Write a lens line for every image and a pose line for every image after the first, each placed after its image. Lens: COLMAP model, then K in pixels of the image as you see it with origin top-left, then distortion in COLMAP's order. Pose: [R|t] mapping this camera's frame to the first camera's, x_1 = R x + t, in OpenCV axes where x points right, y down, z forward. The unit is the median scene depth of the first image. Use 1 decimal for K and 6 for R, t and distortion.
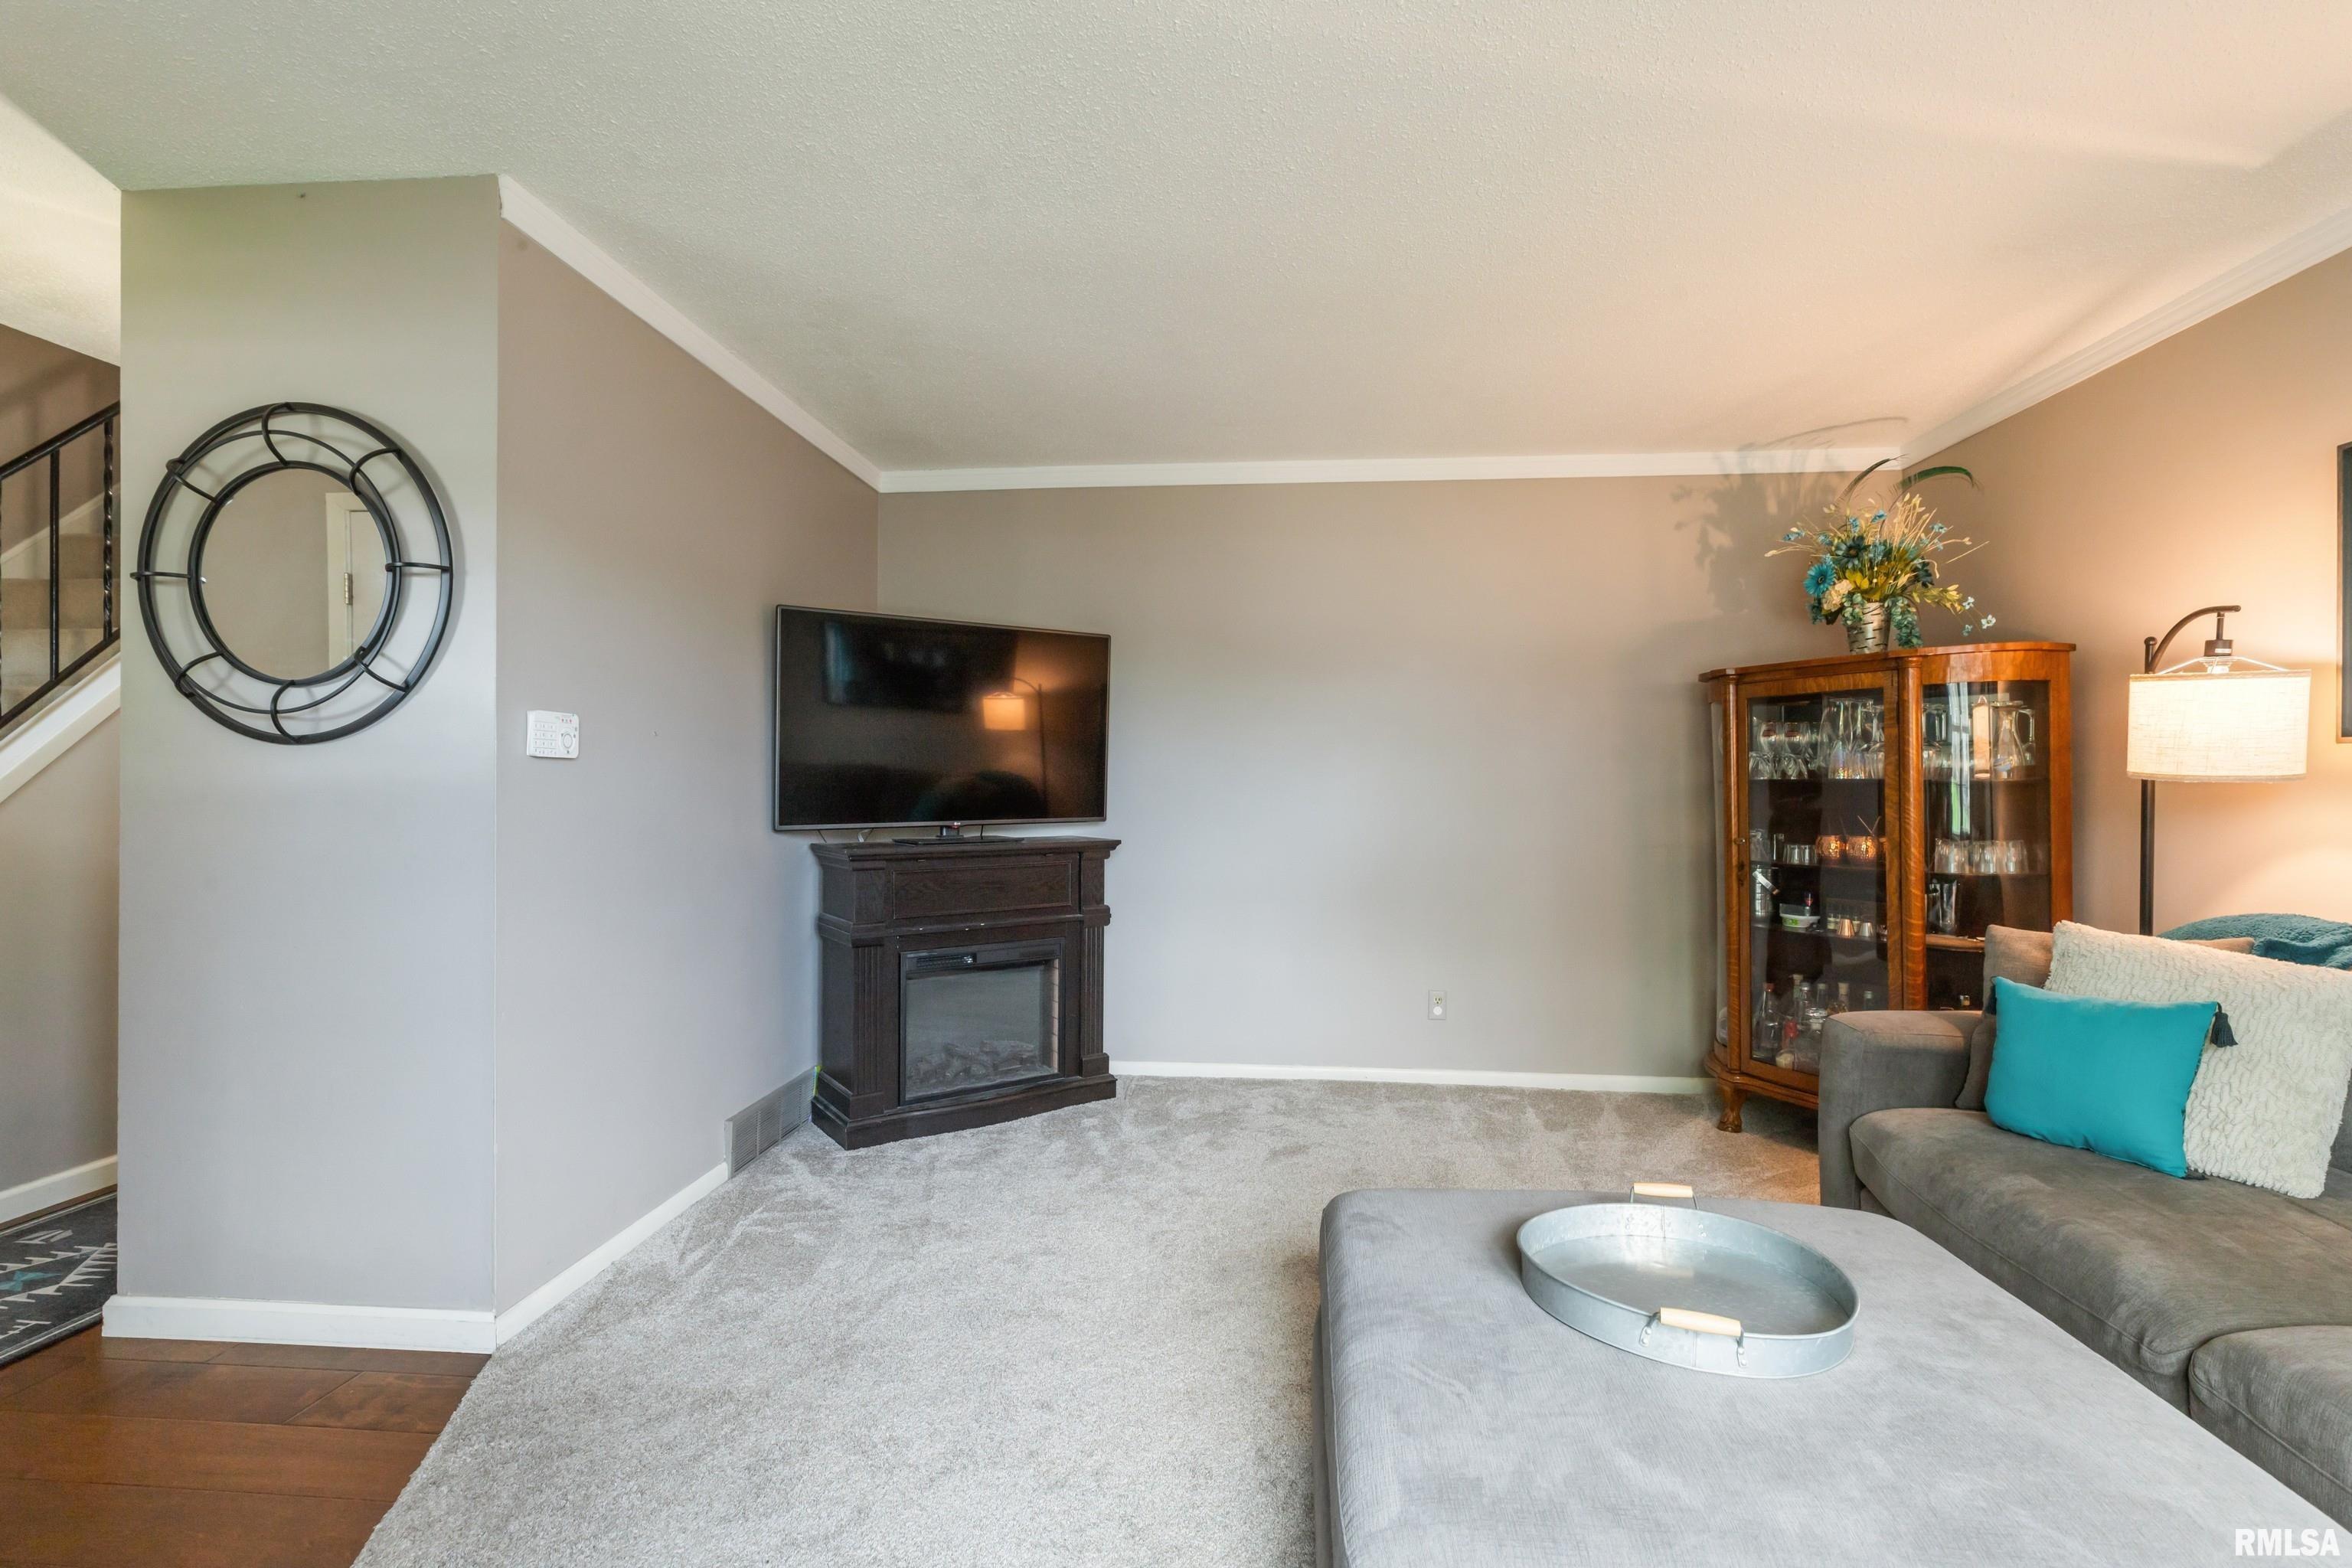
lens RADIAL K [[1069.0, 0, 1170.3], [0, 1069.0, 759.2], [0, 0, 1]] dist [0.002201, 0.000031]
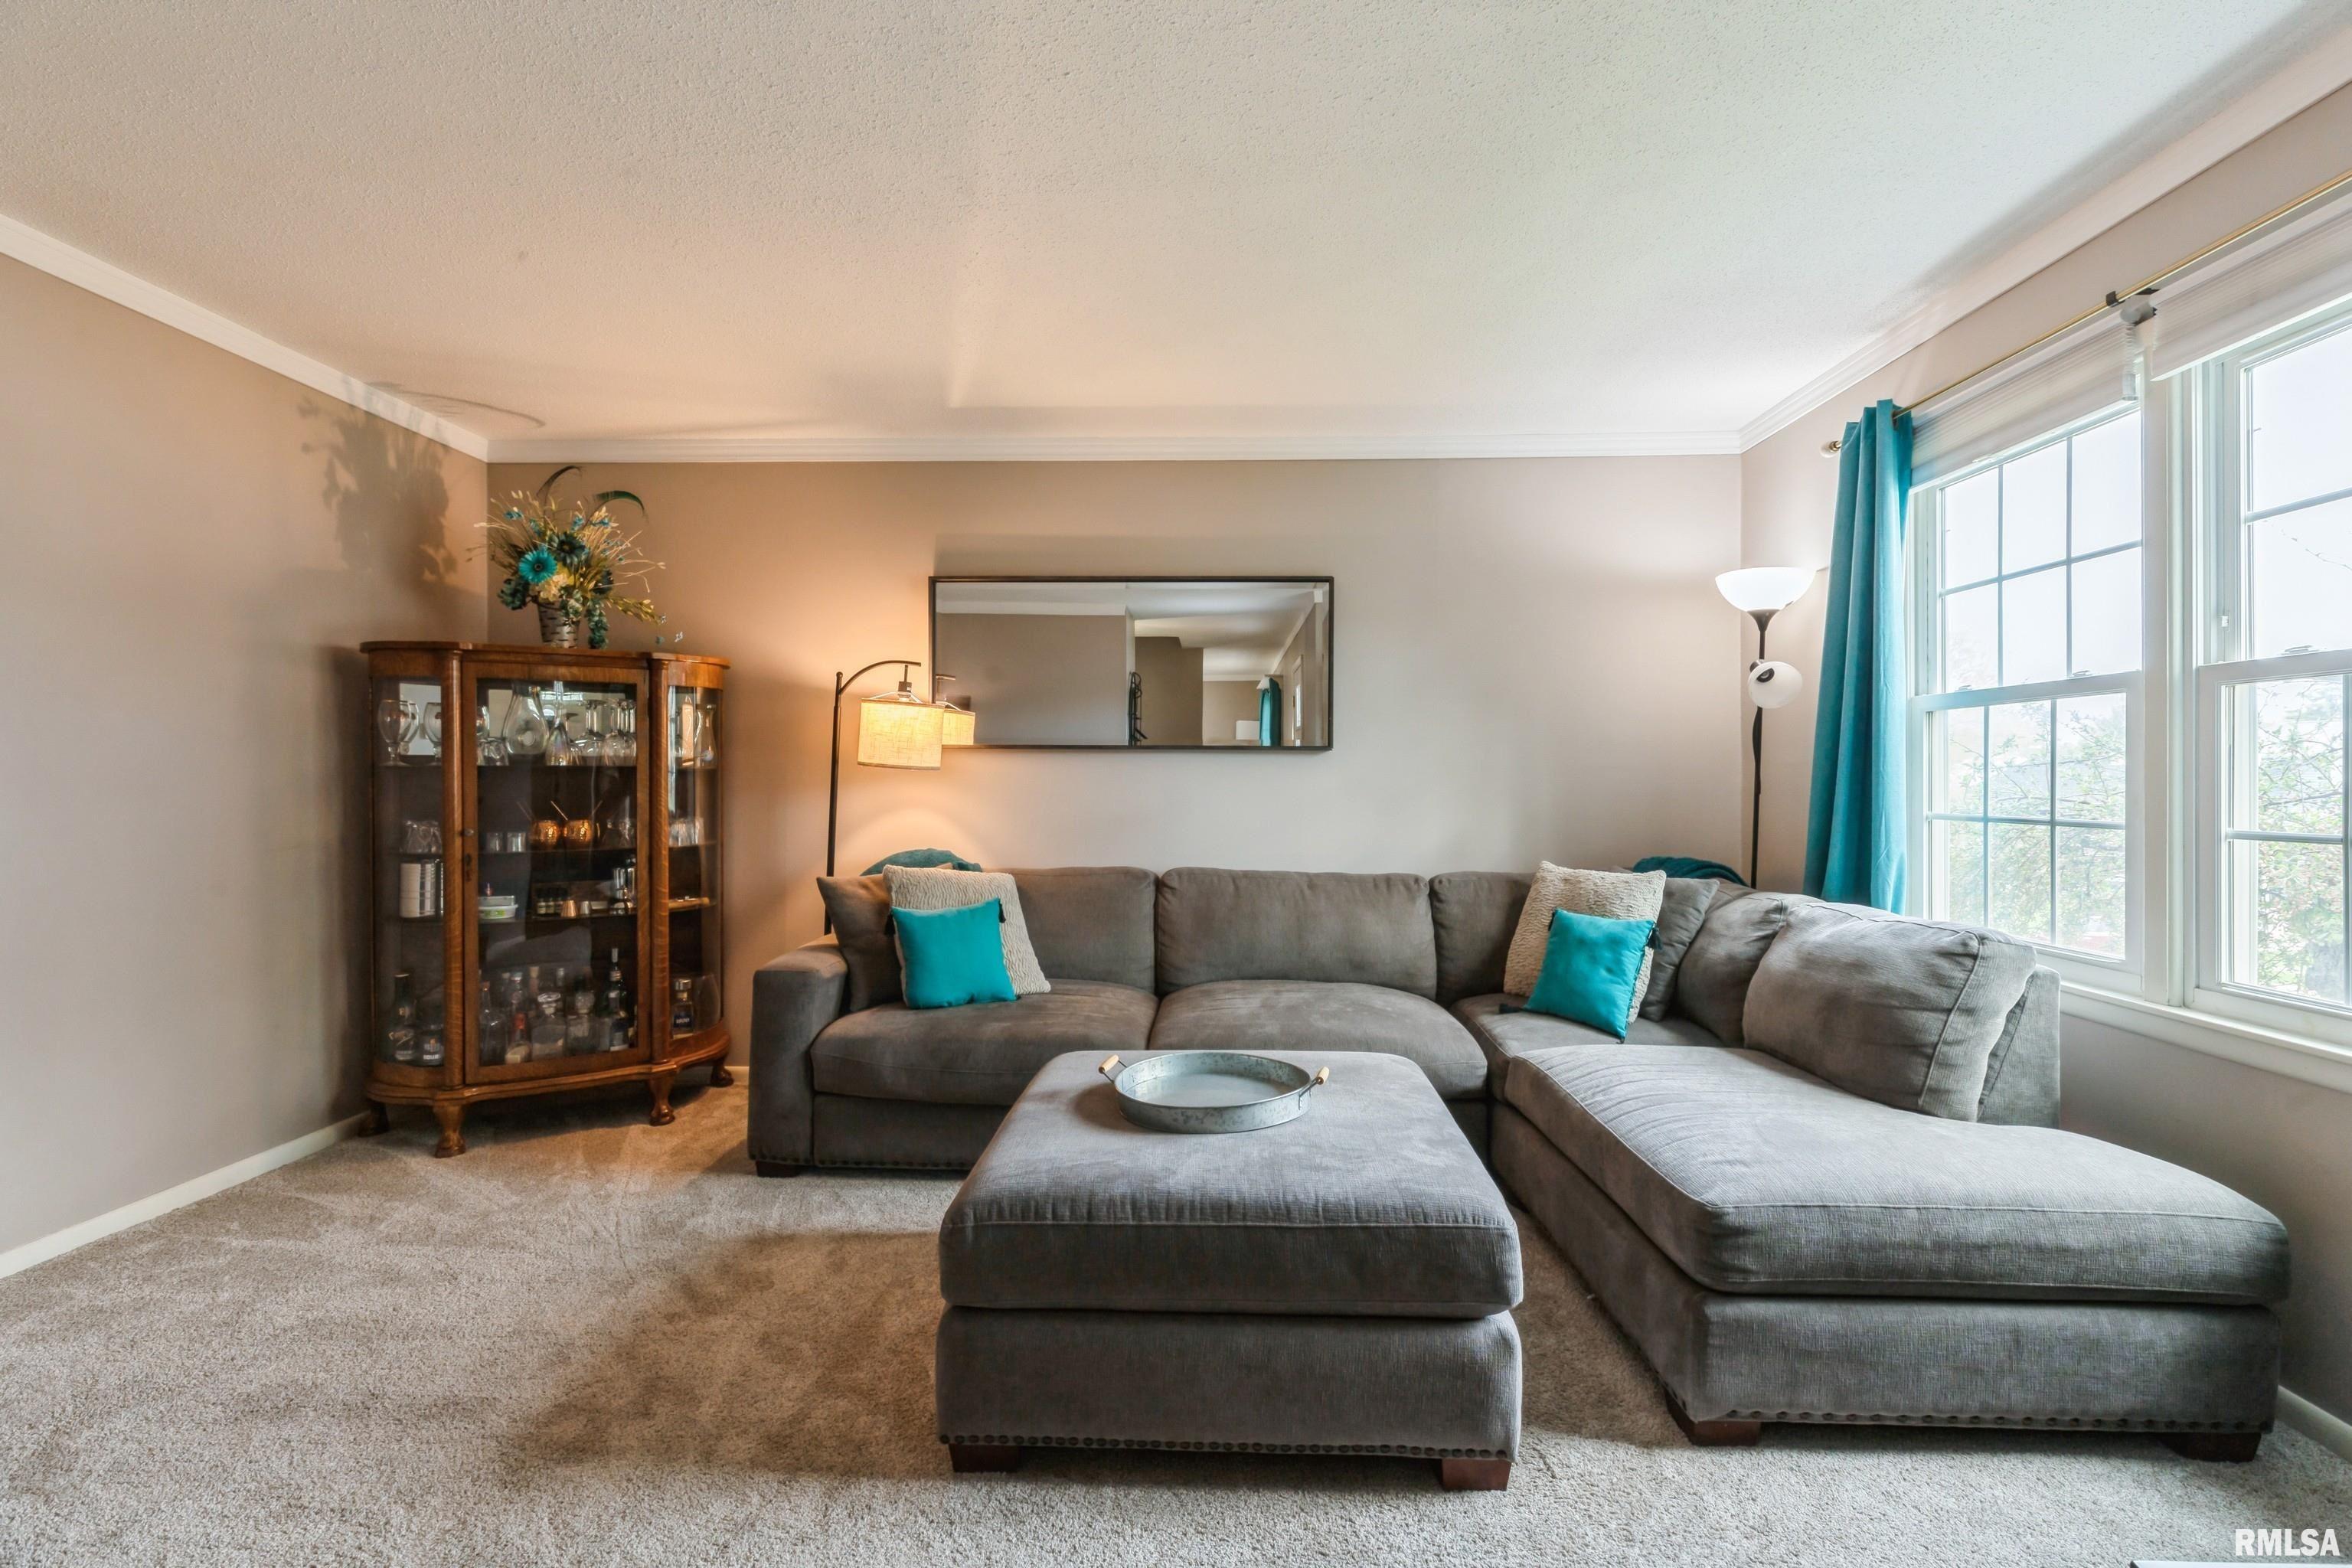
lens RADIAL K [[1069.0, 0, 1170.3], [0, 1069.0, 759.2], [0, 0, 1]] dist [0.002201, 0.000031]
pose [[-0.054846, 0.012567, 0.998416, -0.422903], [-0.026341, 0.999555, -0.014028, 0.011066], [-0.998147, -0.027069, -0.054491, 0.460164]]
